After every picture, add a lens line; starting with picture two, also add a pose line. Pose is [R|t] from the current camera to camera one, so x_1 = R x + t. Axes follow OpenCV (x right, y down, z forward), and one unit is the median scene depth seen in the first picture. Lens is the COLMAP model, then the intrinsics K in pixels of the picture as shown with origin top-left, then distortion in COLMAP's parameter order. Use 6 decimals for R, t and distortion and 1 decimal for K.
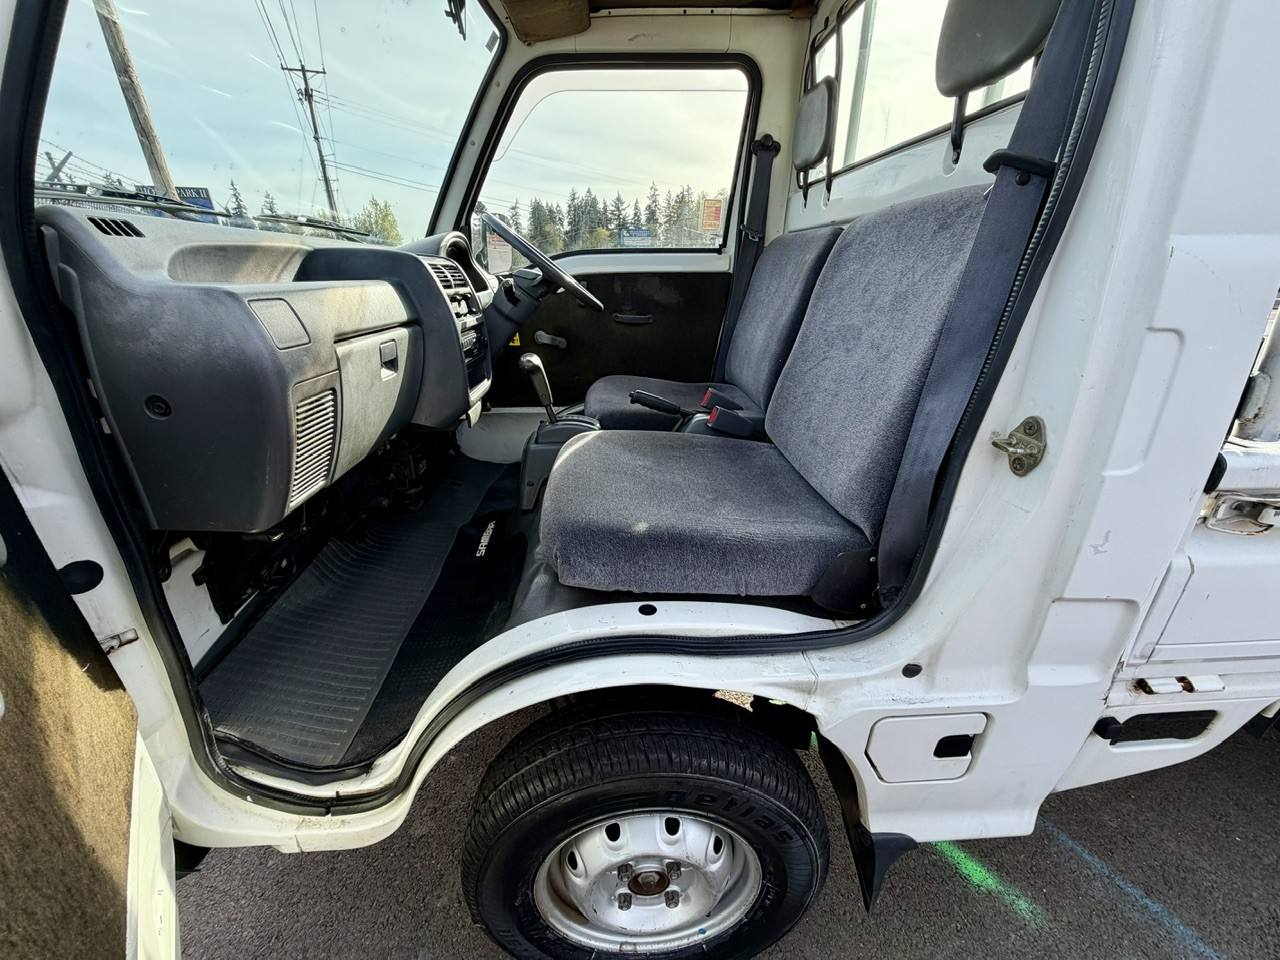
lens RADIAL K [[509.5, 0, 631.4], [0, 509.5, 480.5], [0, 0, 1]] dist [0.000771, -0.000167]
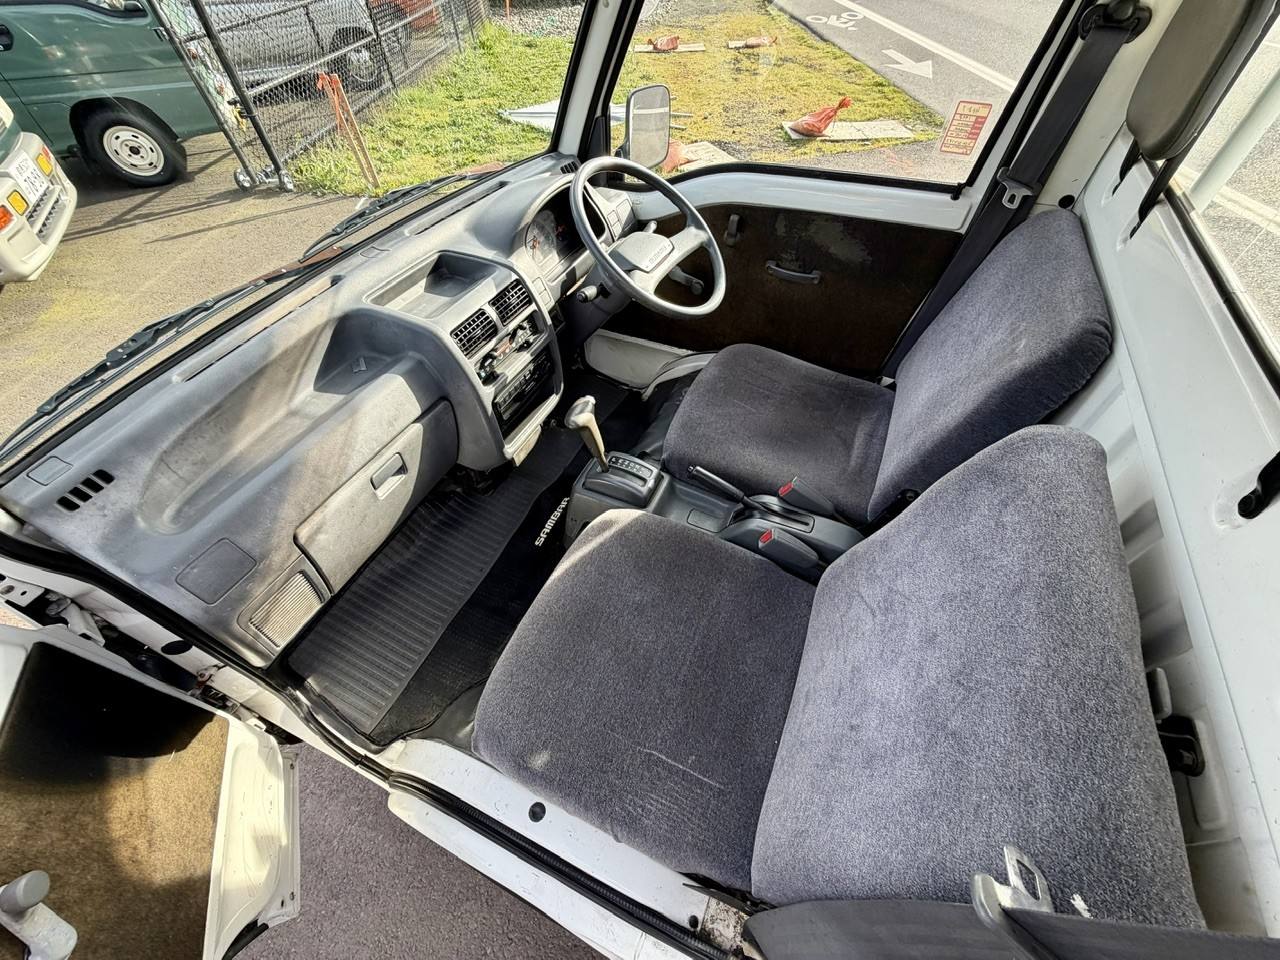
lens RADIAL K [[509.5, 0, 640.7], [0, 509.5, 476.4], [0, 0, 1]] dist [0.000771, -0.000167]
pose [[0.889224, 0.334761, -0.311794, 0.157968], [-0.154602, 0.861363, 0.483892, -0.447434], [0.430556, -0.382084, 0.817700, 0.211918]]
